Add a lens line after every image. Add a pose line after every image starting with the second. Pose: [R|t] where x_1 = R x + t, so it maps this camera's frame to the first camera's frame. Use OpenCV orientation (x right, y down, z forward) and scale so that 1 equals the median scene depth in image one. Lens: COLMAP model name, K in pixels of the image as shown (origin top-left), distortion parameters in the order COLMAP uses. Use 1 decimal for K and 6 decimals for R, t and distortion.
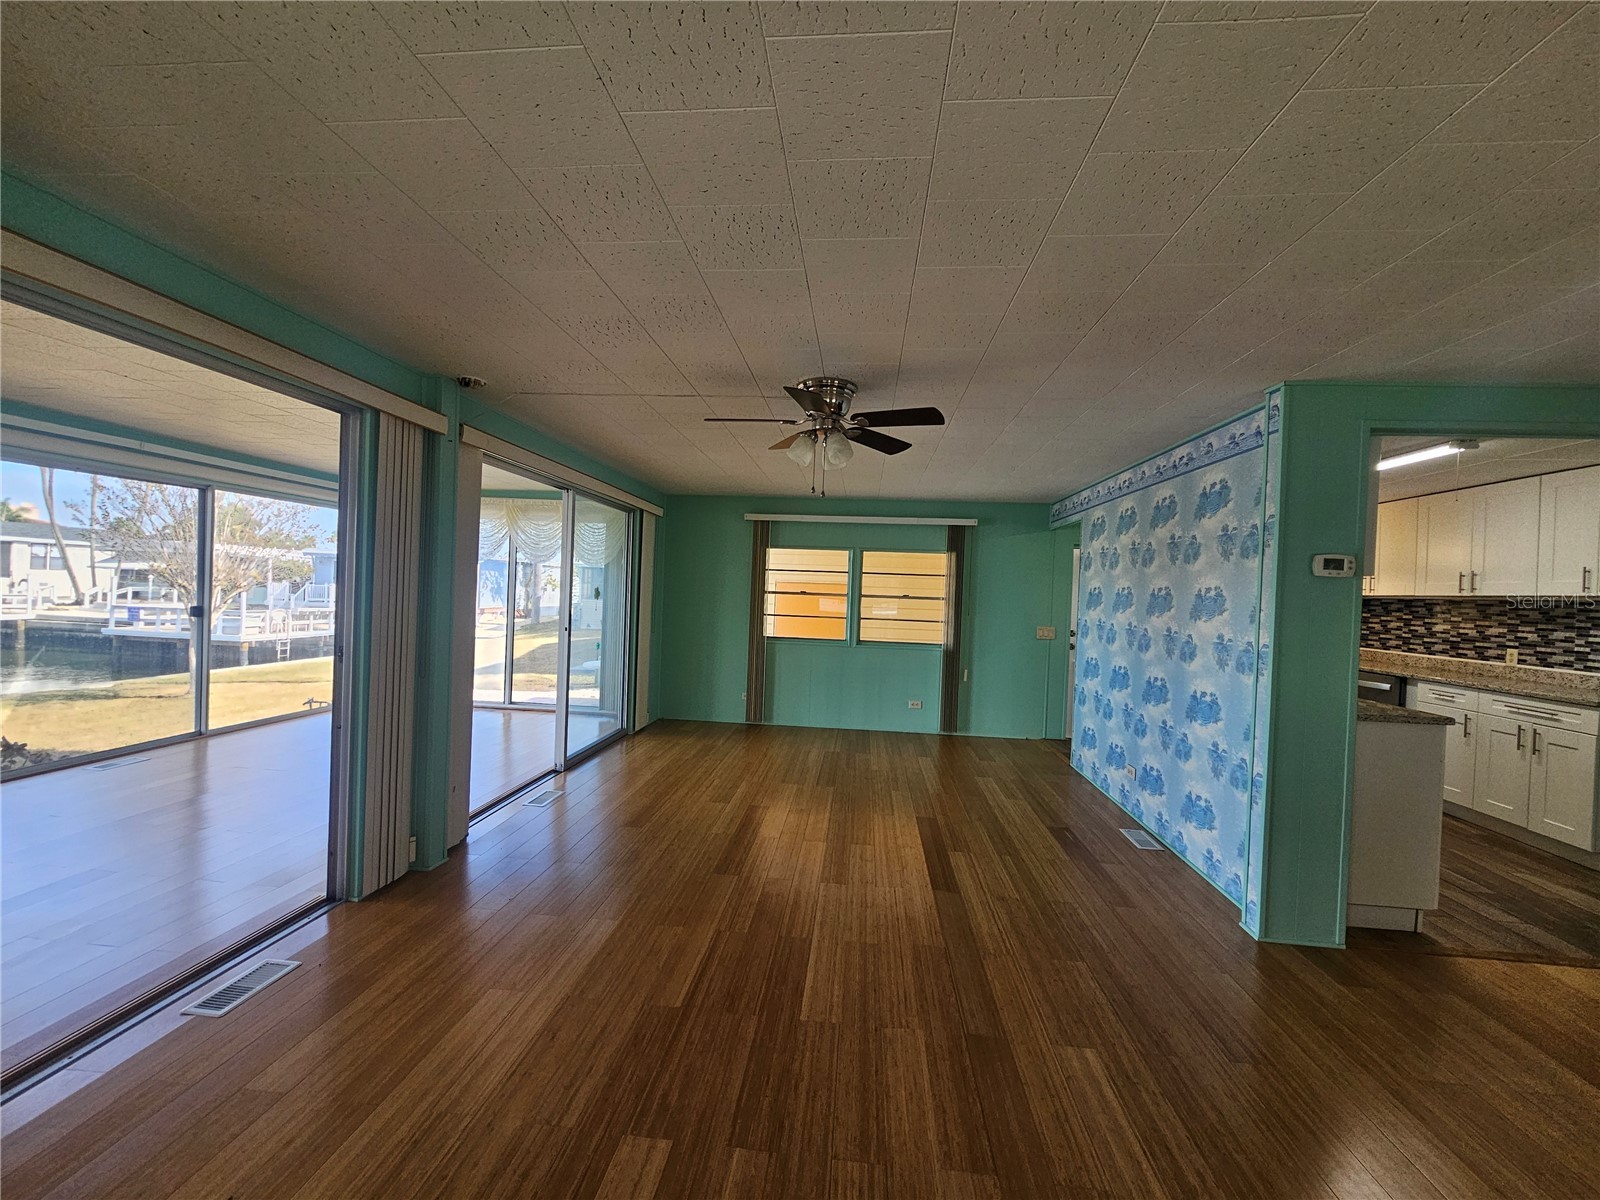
lens RADIAL K [[653.1, 0, 802.4], [0, 653.1, 599.0], [0, 0, 1]] dist [0.000332, -0.000722]
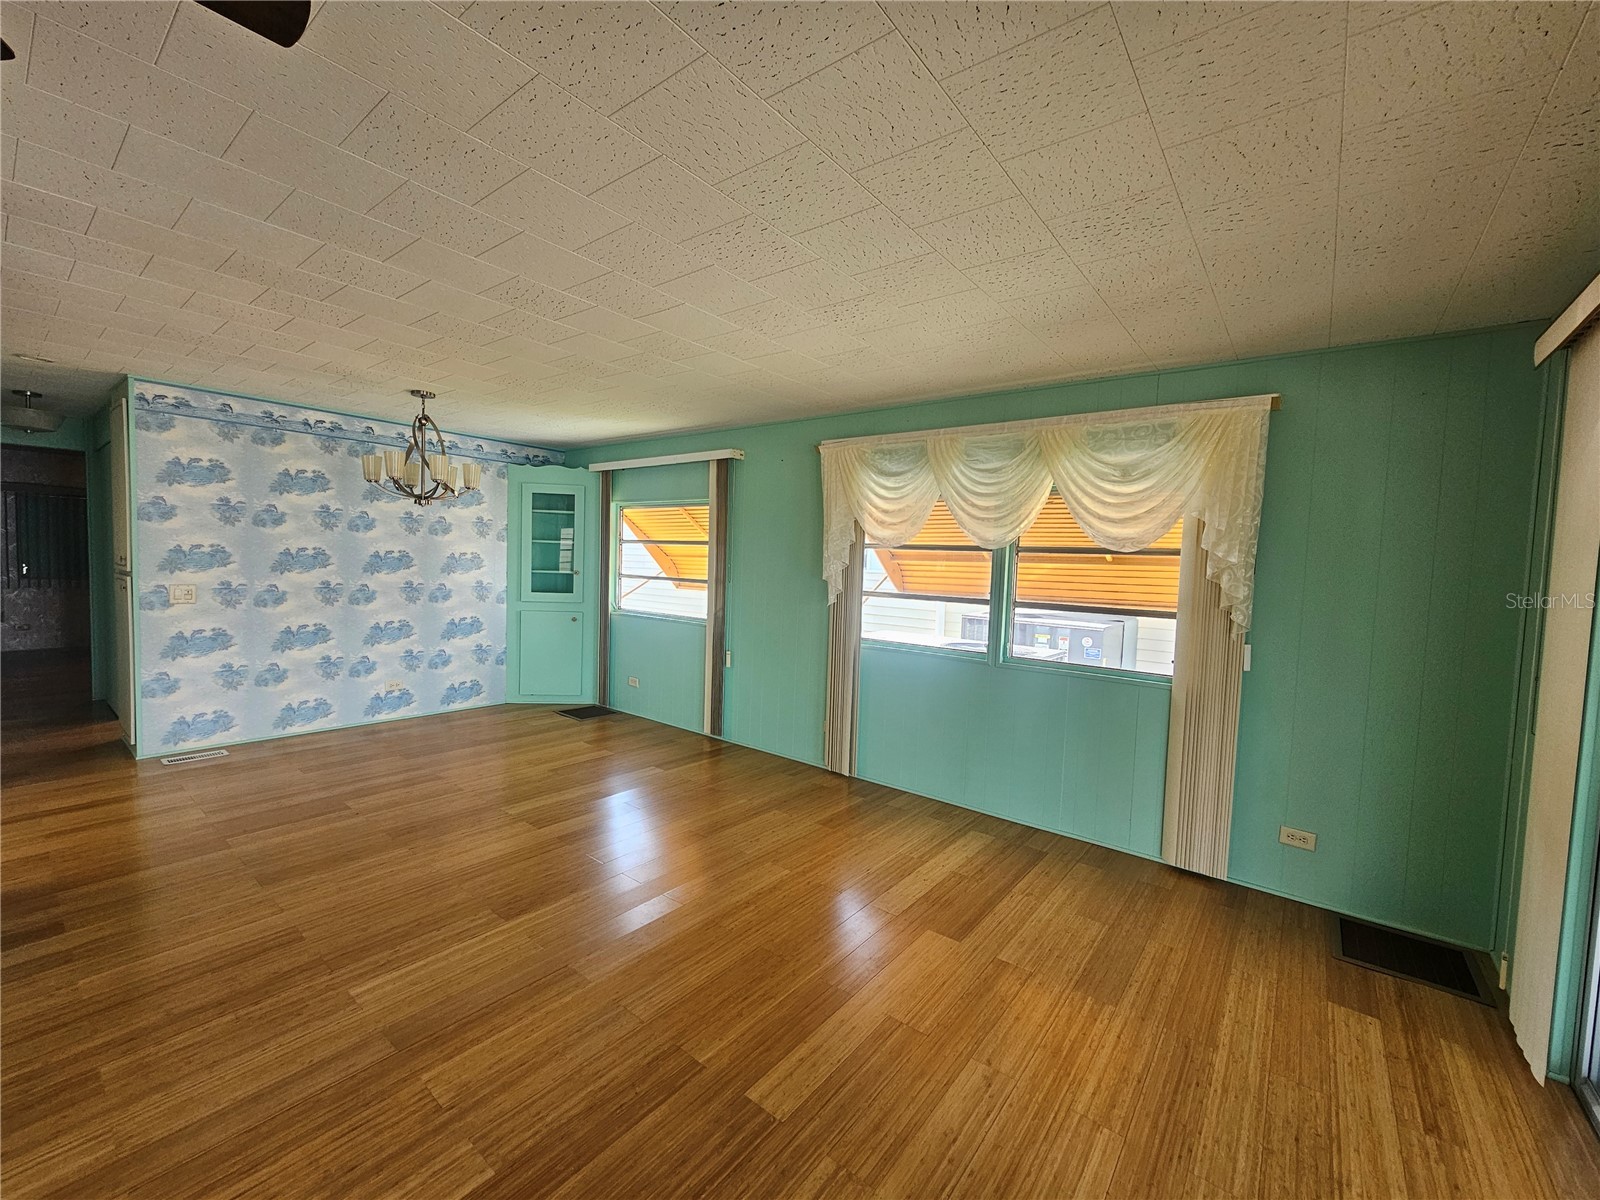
lens RADIAL K [[653.1, 0, 802.1], [0, 653.1, 600.0], [0, 0, 1]] dist [0.000332, -0.000722]
pose [[-0.838818, -0.099834, 0.535180, -0.267186], [-0.061593, 0.994133, 0.088911, -0.013074], [-0.540917, 0.041617, -0.840046, 0.637759]]
